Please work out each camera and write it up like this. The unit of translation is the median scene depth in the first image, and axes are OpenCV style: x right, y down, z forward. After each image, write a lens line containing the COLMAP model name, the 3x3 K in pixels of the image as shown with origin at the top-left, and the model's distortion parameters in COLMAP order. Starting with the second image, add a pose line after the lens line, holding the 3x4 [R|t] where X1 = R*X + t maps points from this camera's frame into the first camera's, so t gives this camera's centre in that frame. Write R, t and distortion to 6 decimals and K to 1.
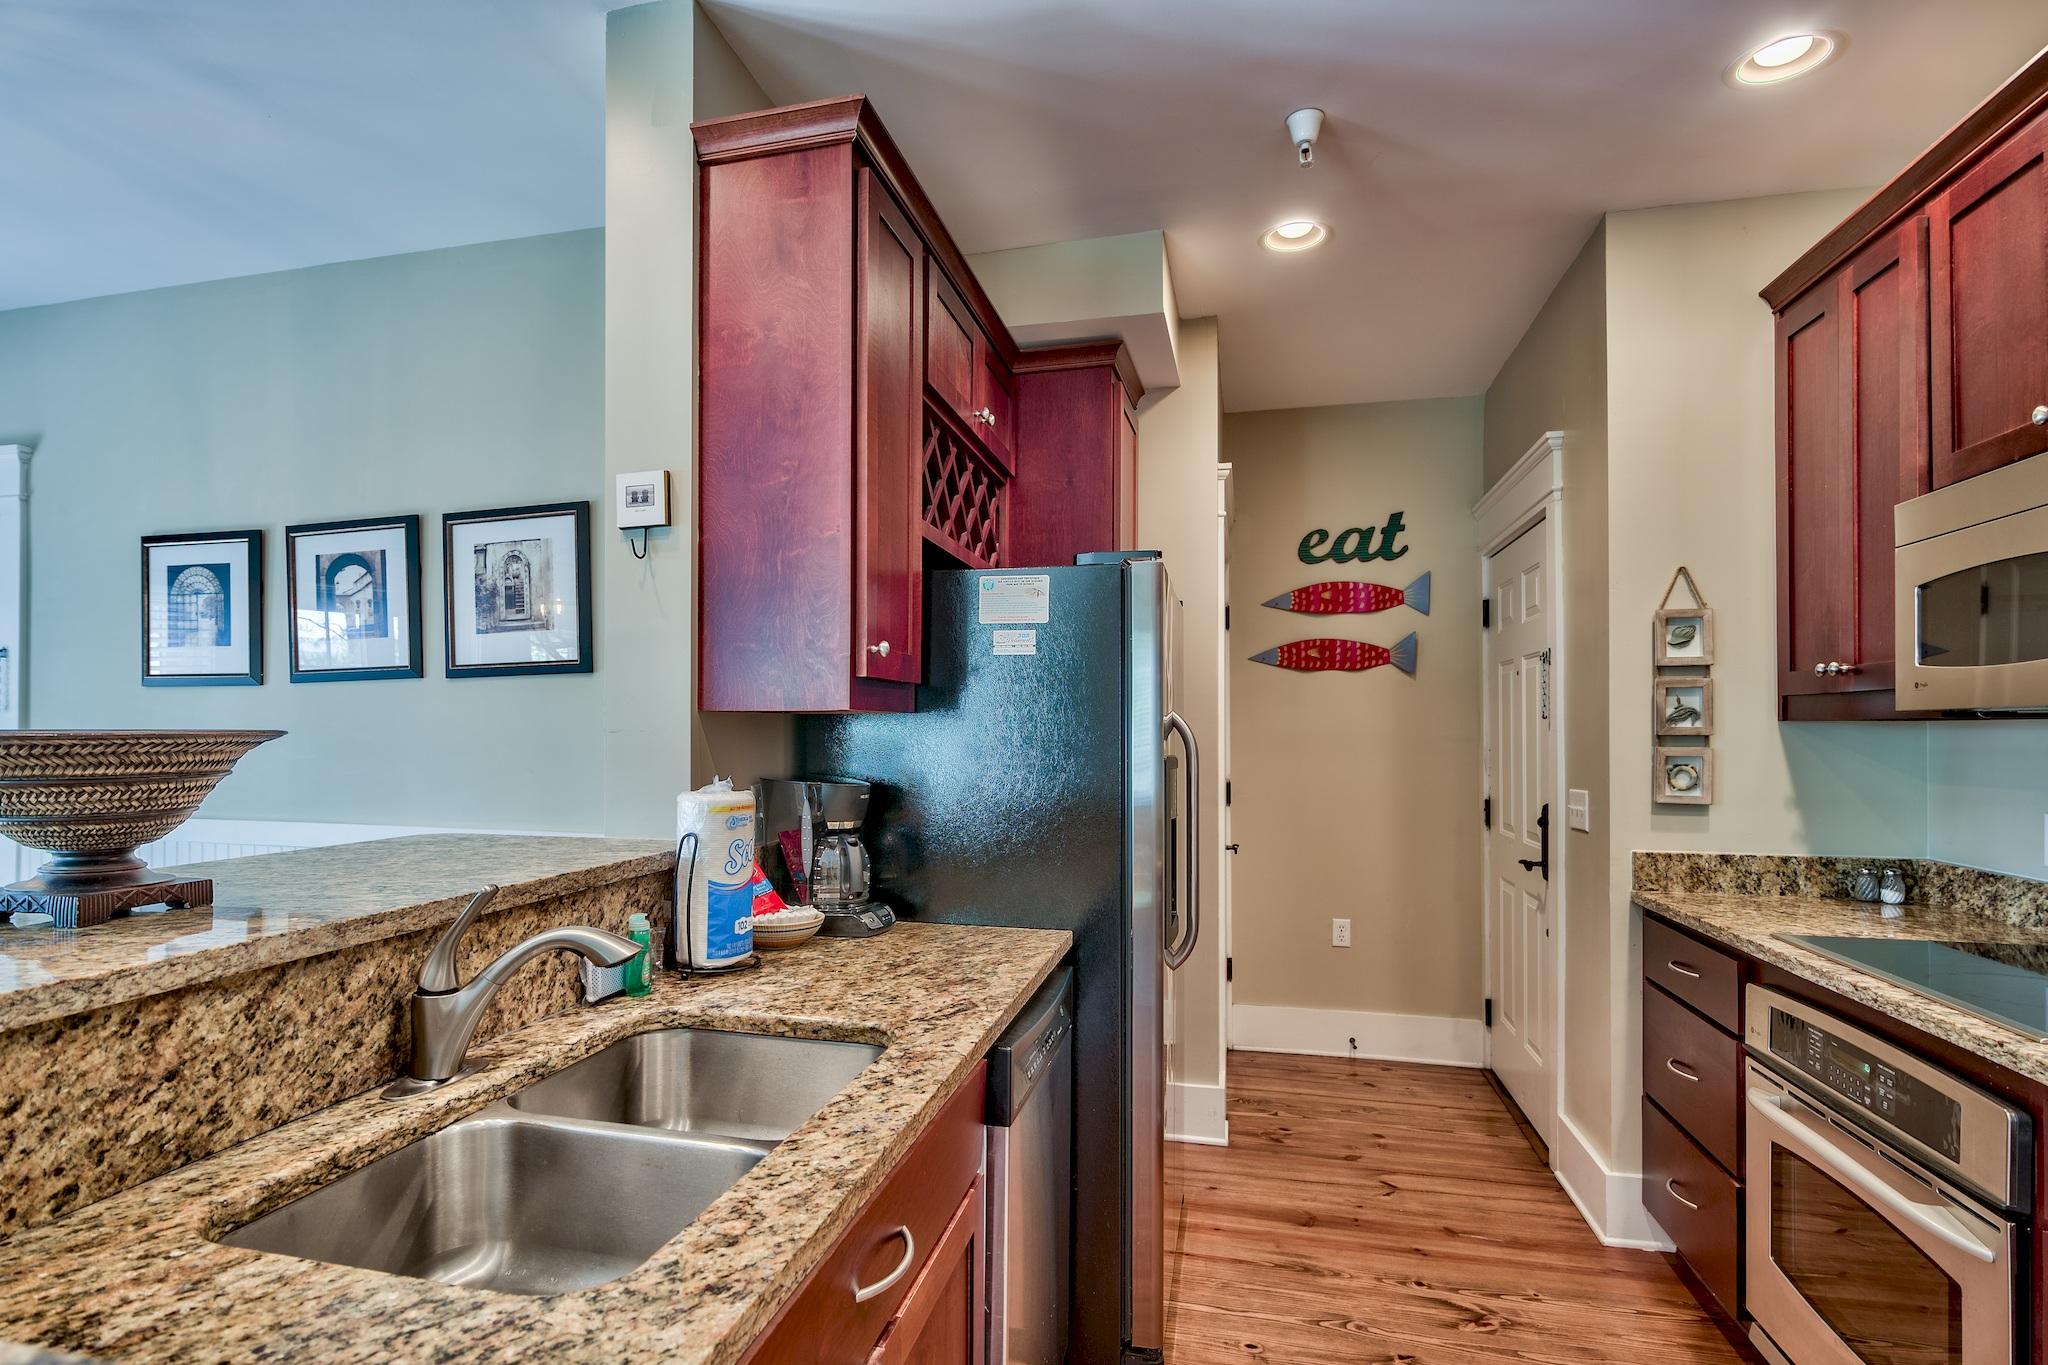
lens RADIAL K [[1055.9, 0, 956.6], [0, 1055.9, 727.8], [0, 0, 1]] dist [-0.000916, -0.000234]
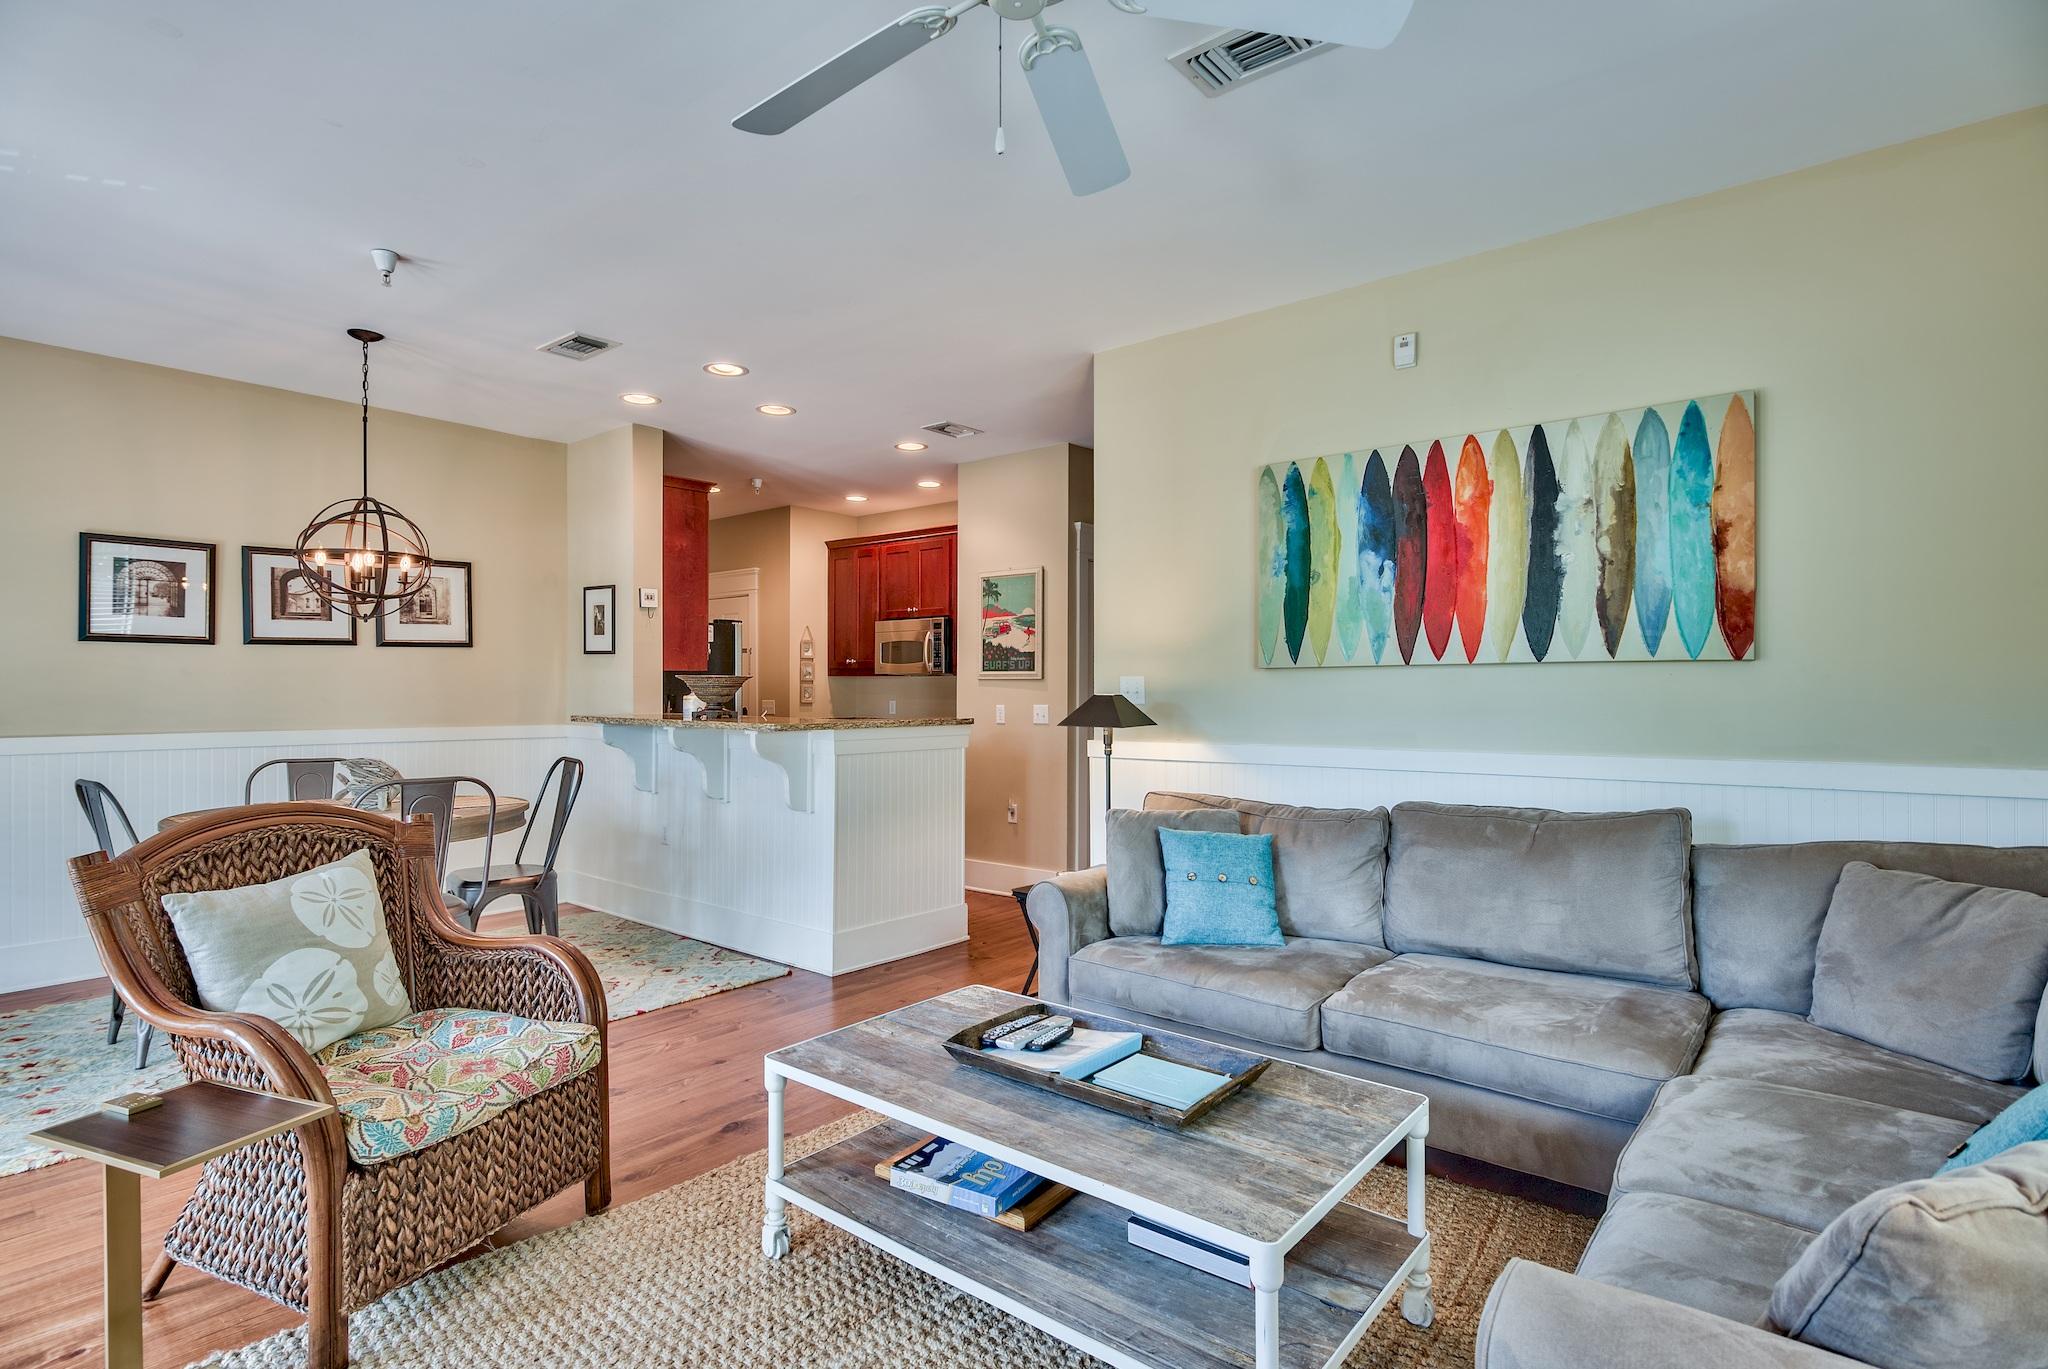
lens RADIAL K [[1014.4, 0, 1034.8], [0, 1014.4, 686.2], [0, 0, 1]] dist [-0.004239, -0.001320]
pose [[0.398832, -0.000850, 0.917024, -1.659027], [-0.005855, 0.999977, 0.003474, 0.008334], [-0.917005, -0.006755, 0.398818, -0.746425]]
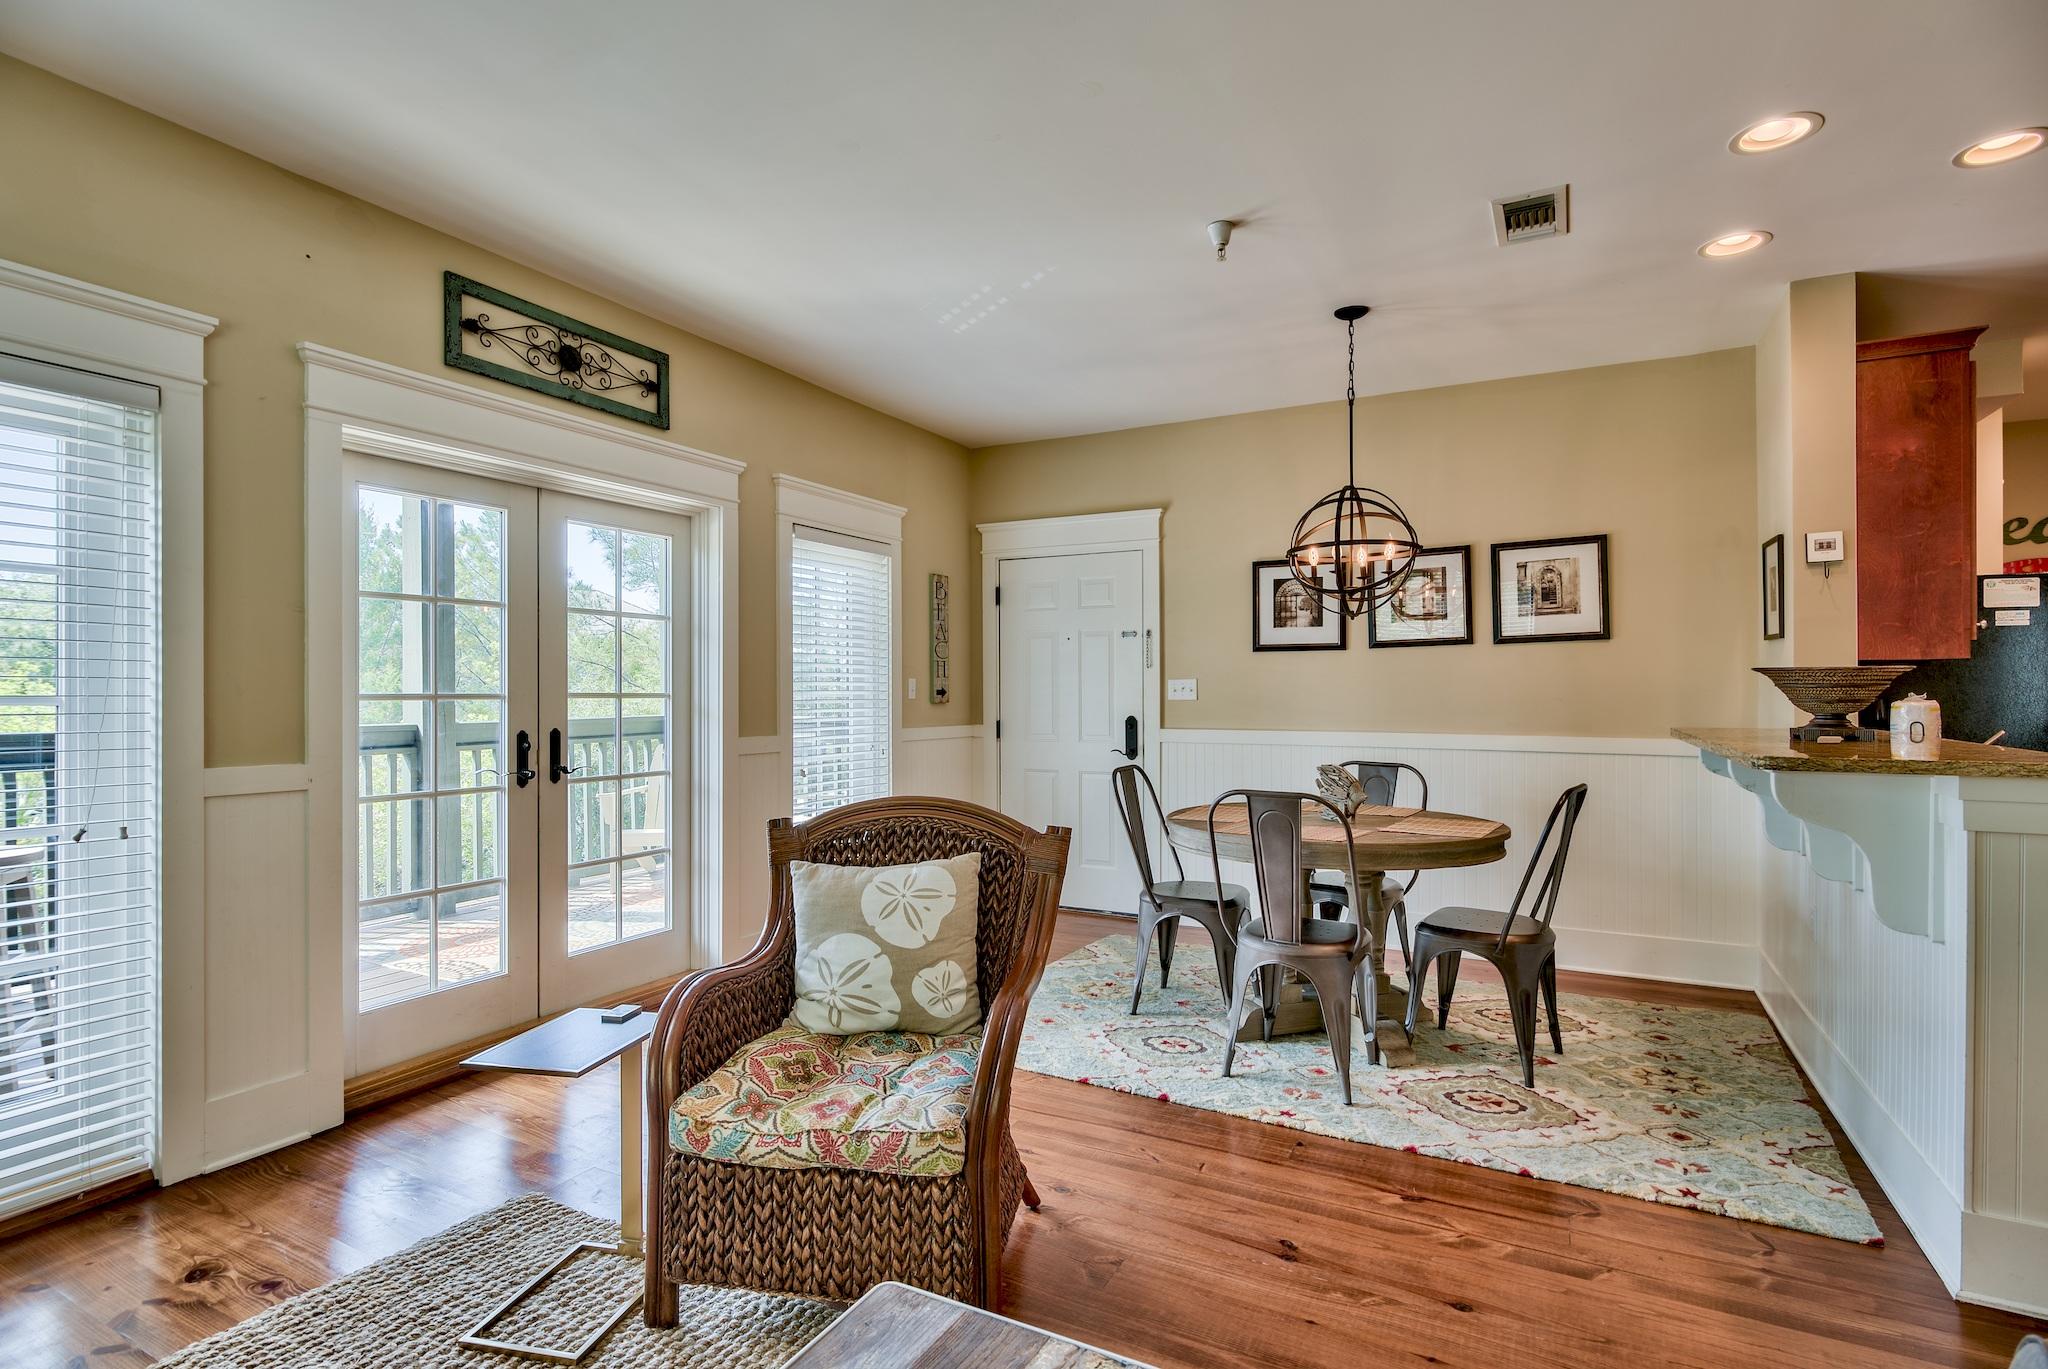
lens RADIAL K [[1002.3, 0, 1023.0], [0, 1002.3, 689.5], [0, 0, 1]] dist [-0.002752, -0.001012]
pose [[0.974523, -0.005833, -0.224214, -0.863945], [0.006982, 0.999966, 0.004334, 0.011829], [0.224181, -0.005789, 0.974530, -0.697274]]
